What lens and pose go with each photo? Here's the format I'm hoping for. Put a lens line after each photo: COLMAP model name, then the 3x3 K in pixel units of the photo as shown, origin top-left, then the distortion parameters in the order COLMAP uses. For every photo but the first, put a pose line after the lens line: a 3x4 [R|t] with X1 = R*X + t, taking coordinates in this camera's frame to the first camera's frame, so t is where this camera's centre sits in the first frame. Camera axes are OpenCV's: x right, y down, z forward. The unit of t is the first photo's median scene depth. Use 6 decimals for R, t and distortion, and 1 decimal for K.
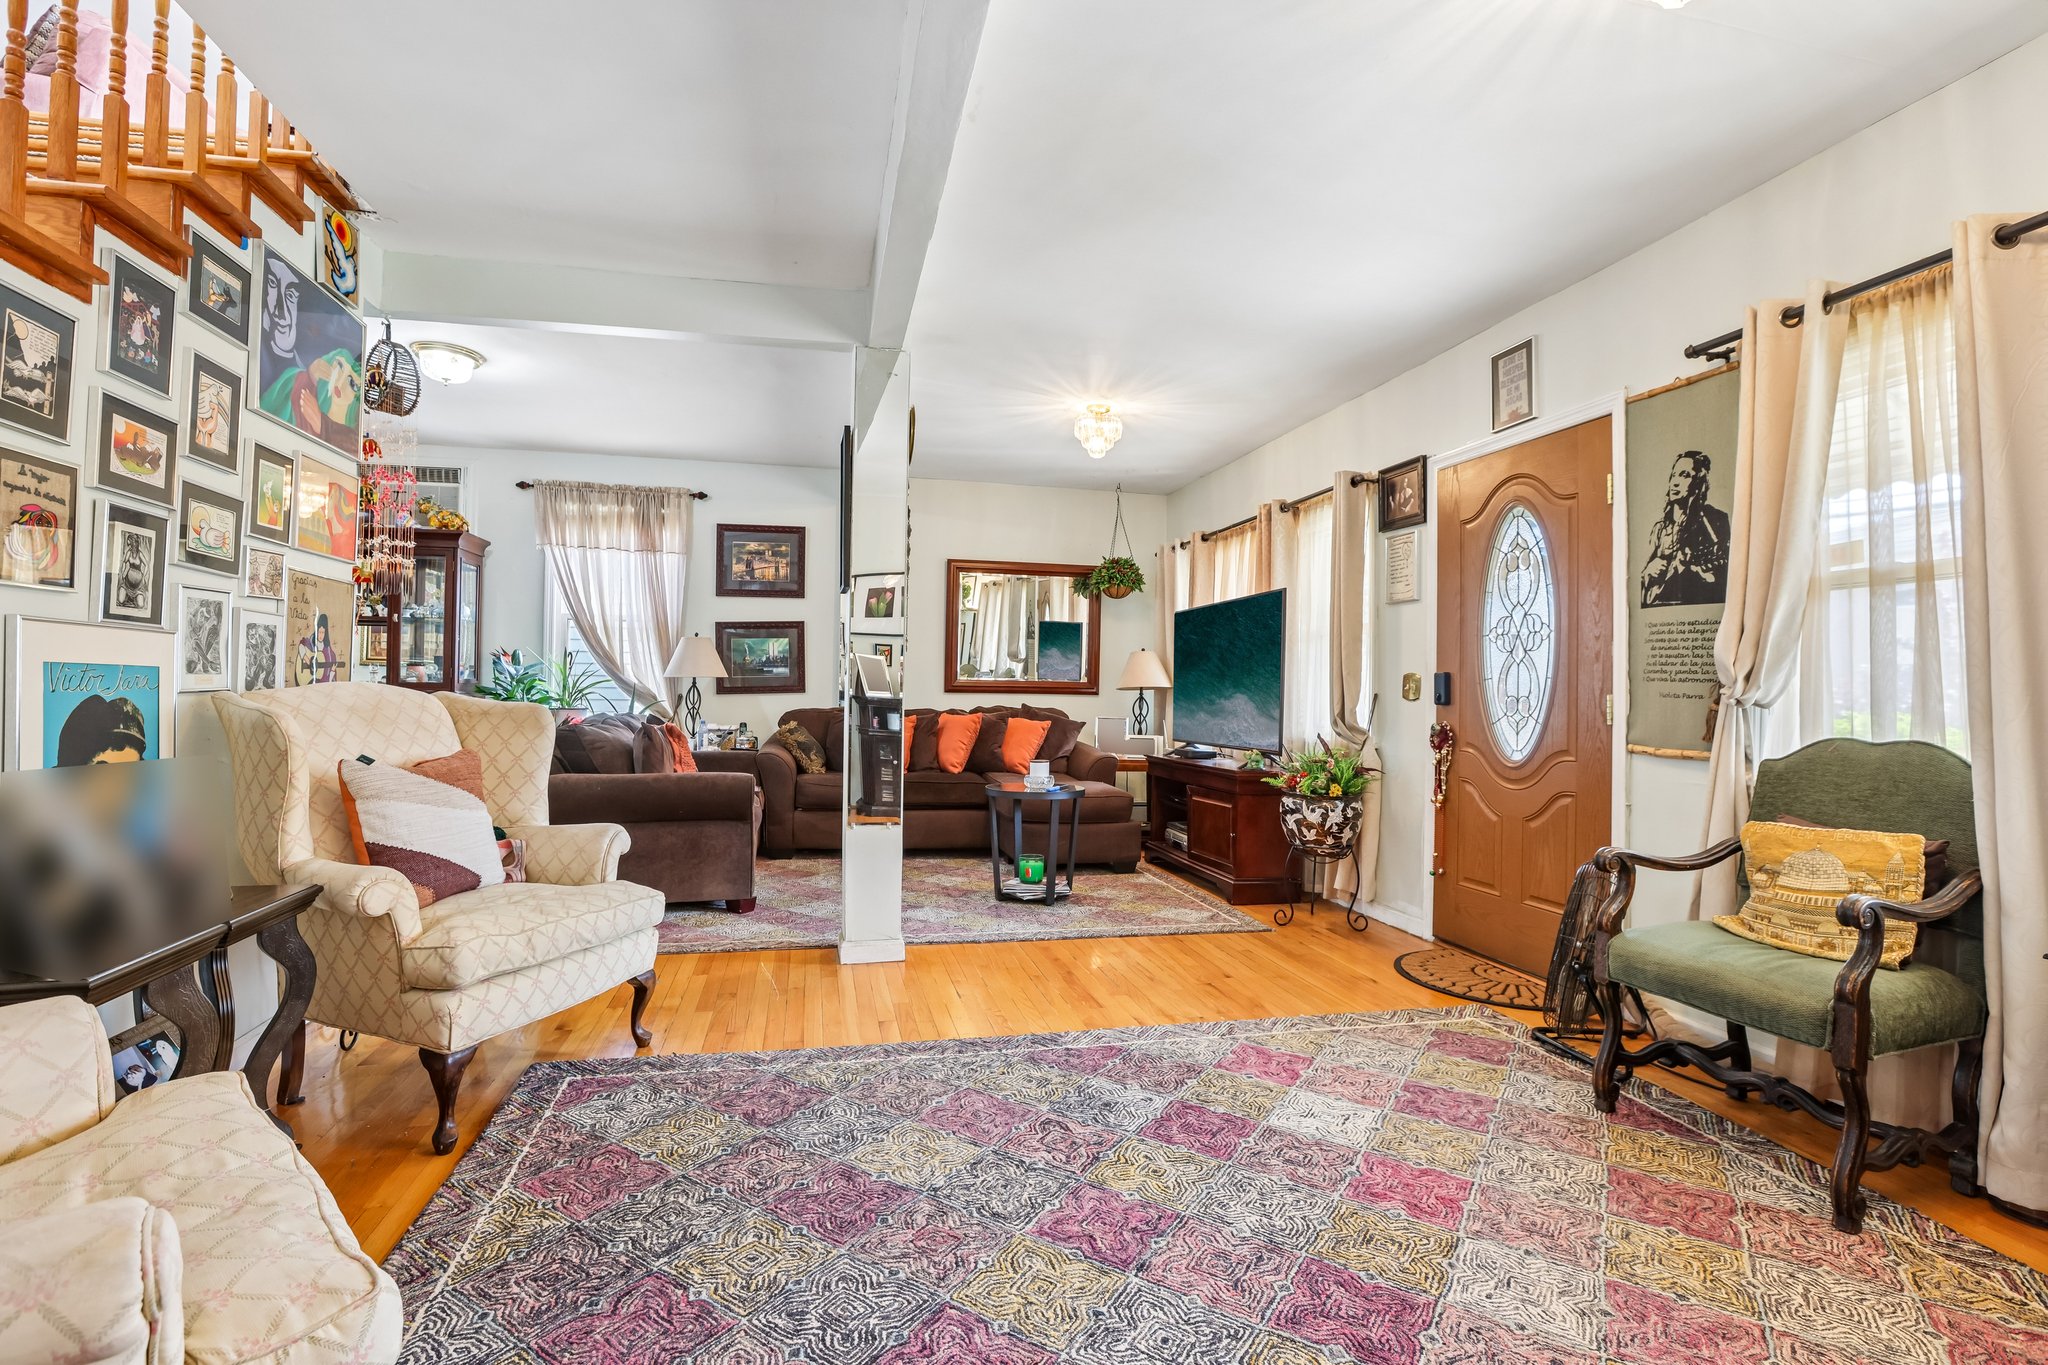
lens RADIAL K [[936.1, 0, 1024.4], [0, 936.1, 670.5], [0, 0, 1]] dist [-0.049556, 0.018684]
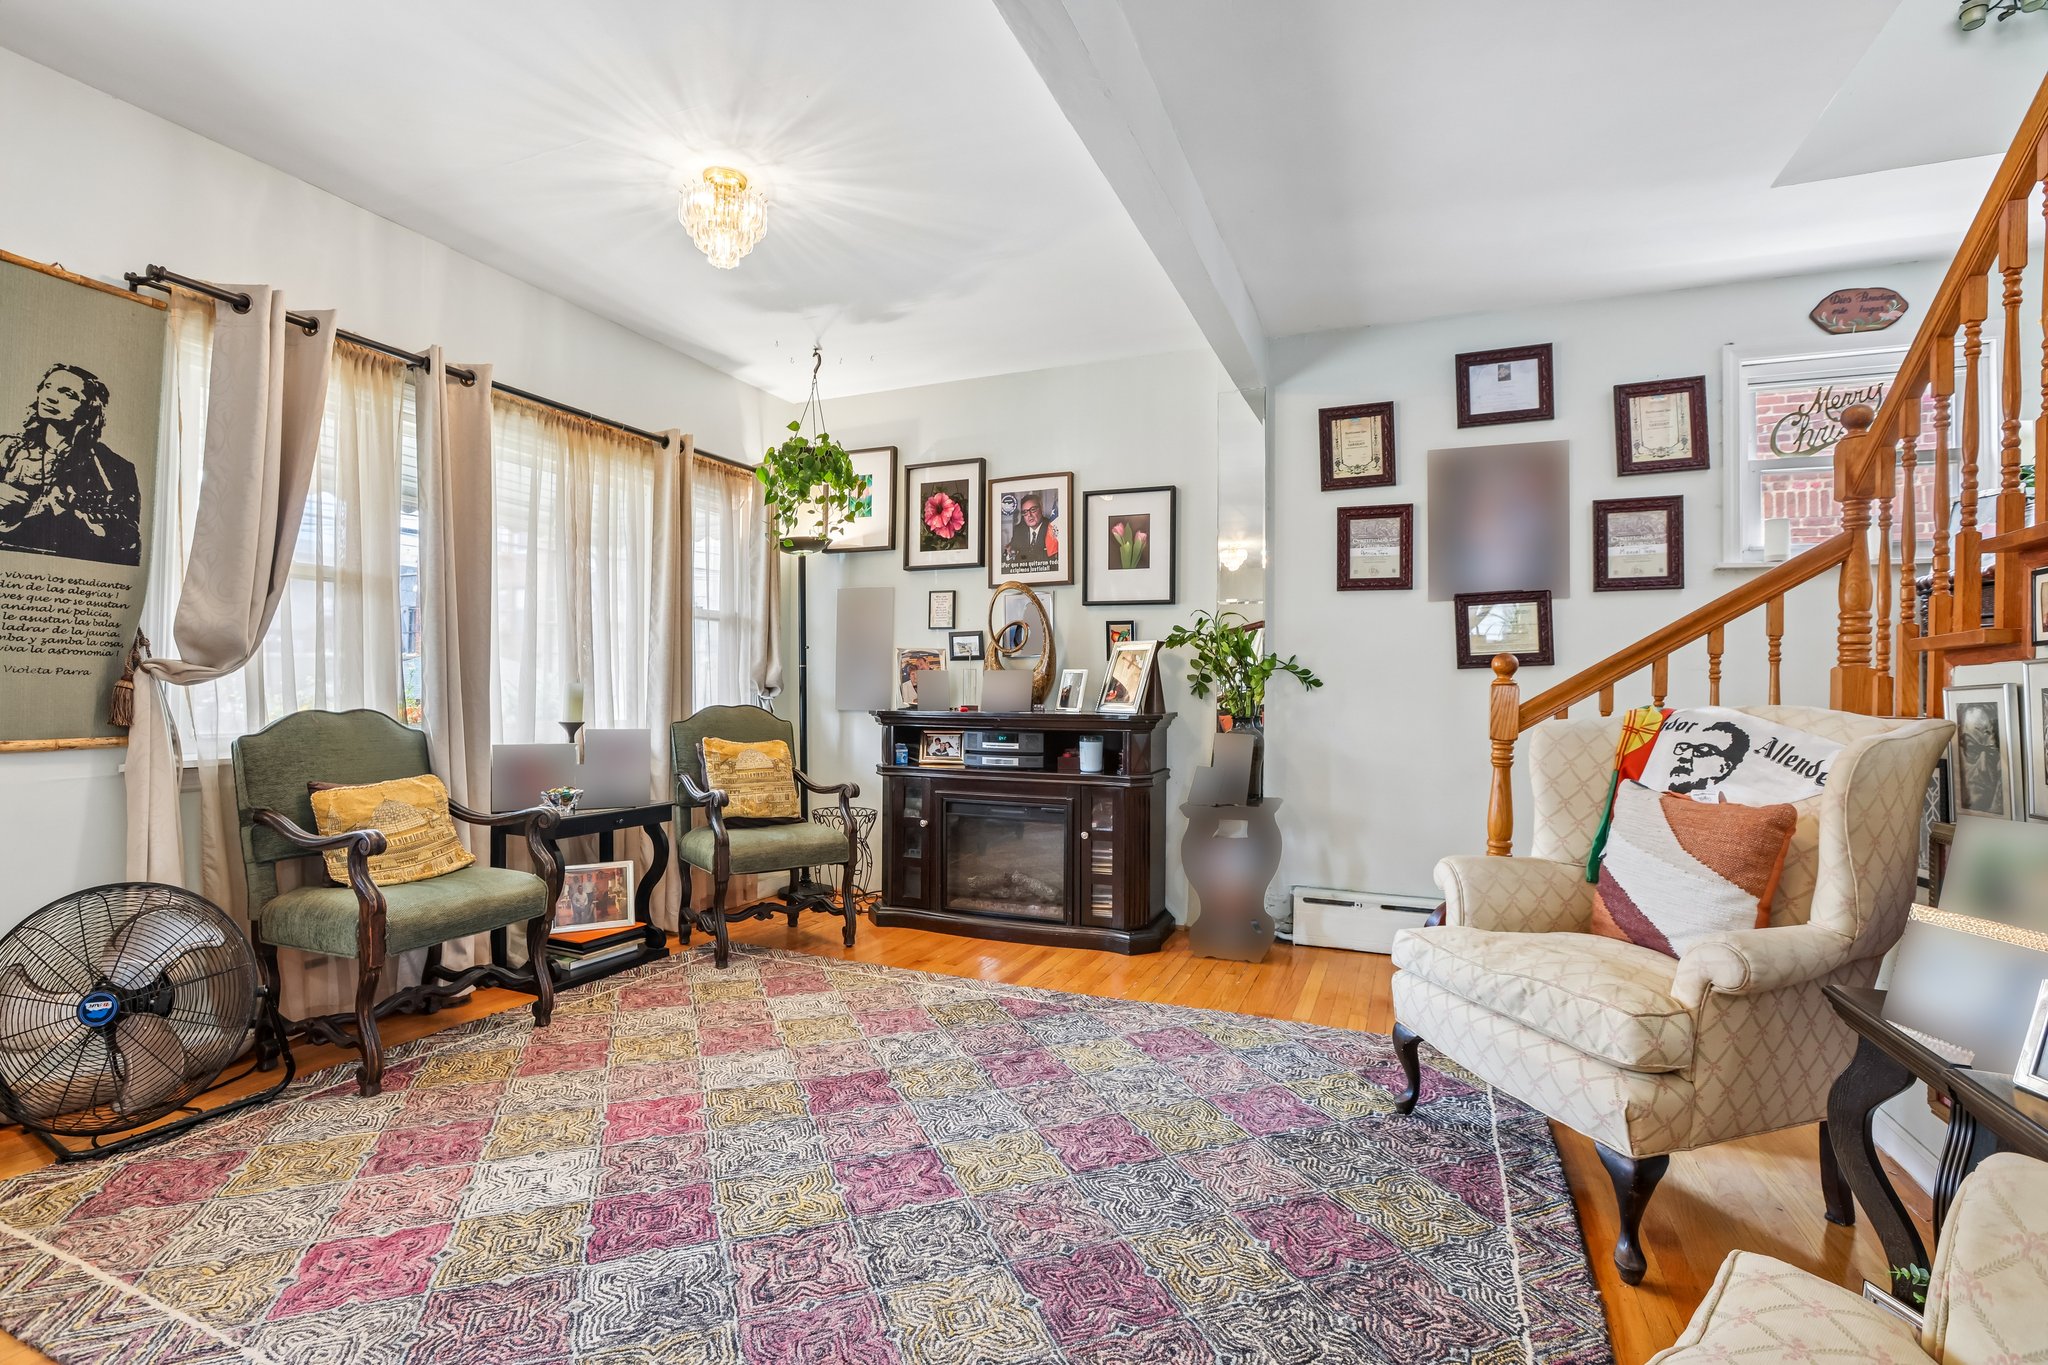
lens RADIAL K [[936.1, 0, 1024.4], [0, 936.1, 670.5], [0, 0, 1]] dist [-0.049556, 0.018684]
pose [[-0.811225, -0.014282, 0.584560, -0.330487], [-0.037085, 0.998946, -0.027057, 0.013777], [-0.583557, -0.043628, -0.810900, 0.908665]]
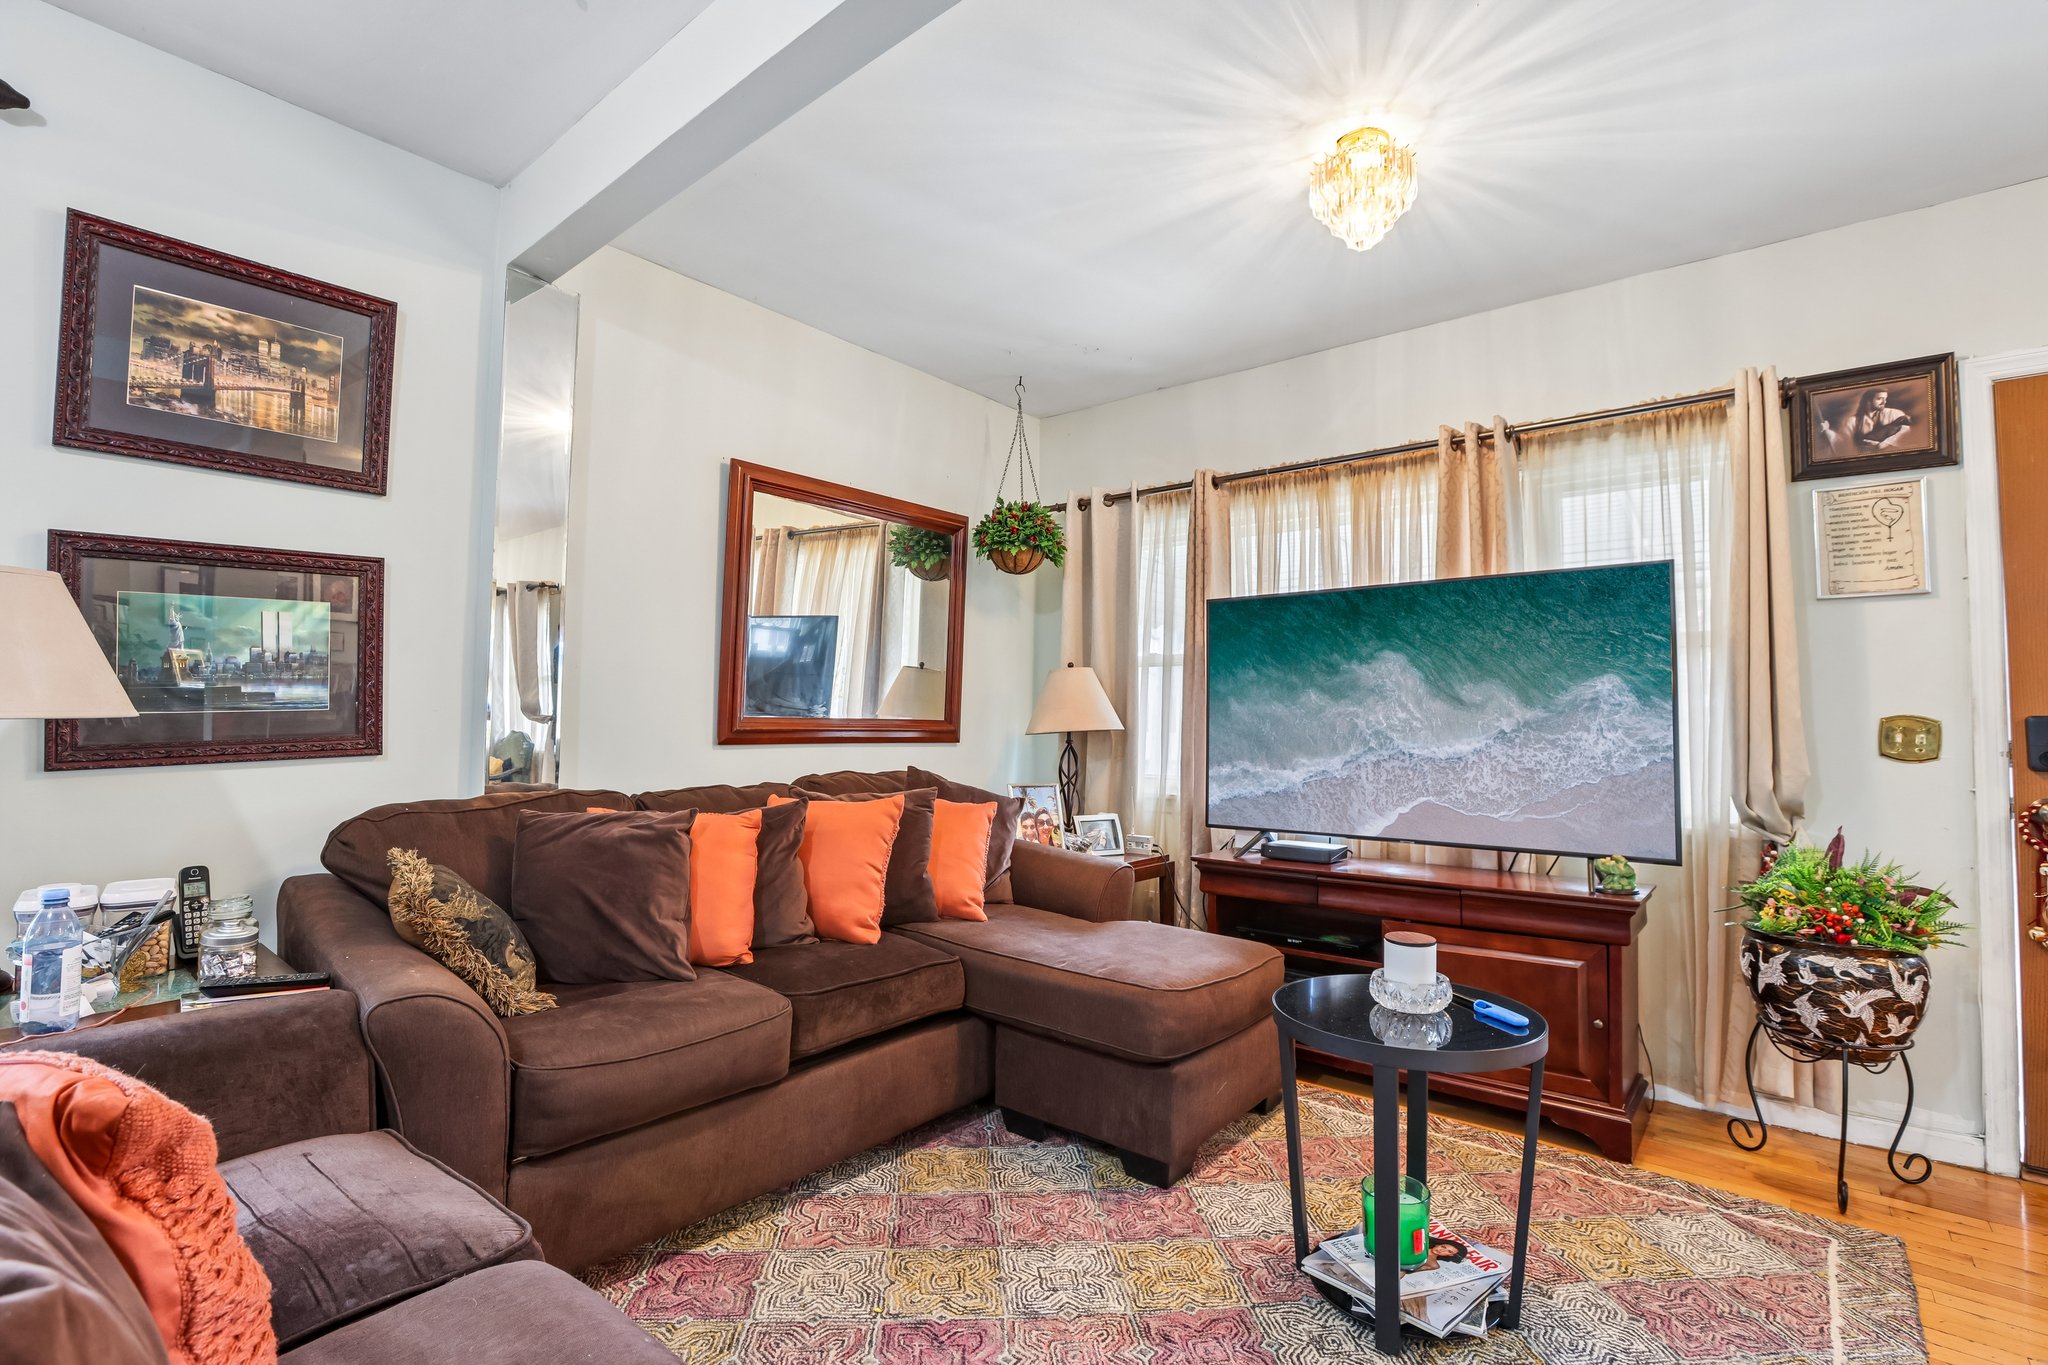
lens RADIAL K [[936.1, 0, 1024.4], [0, 936.1, 670.5], [0, 0, 1]] dist [-0.049556, 0.018684]
pose [[0.795852, 0.025591, 0.604950, -0.458721], [-0.010945, 0.999551, -0.027885, -0.004115], [-0.605392, 0.015571, 0.795775, 1.032957]]
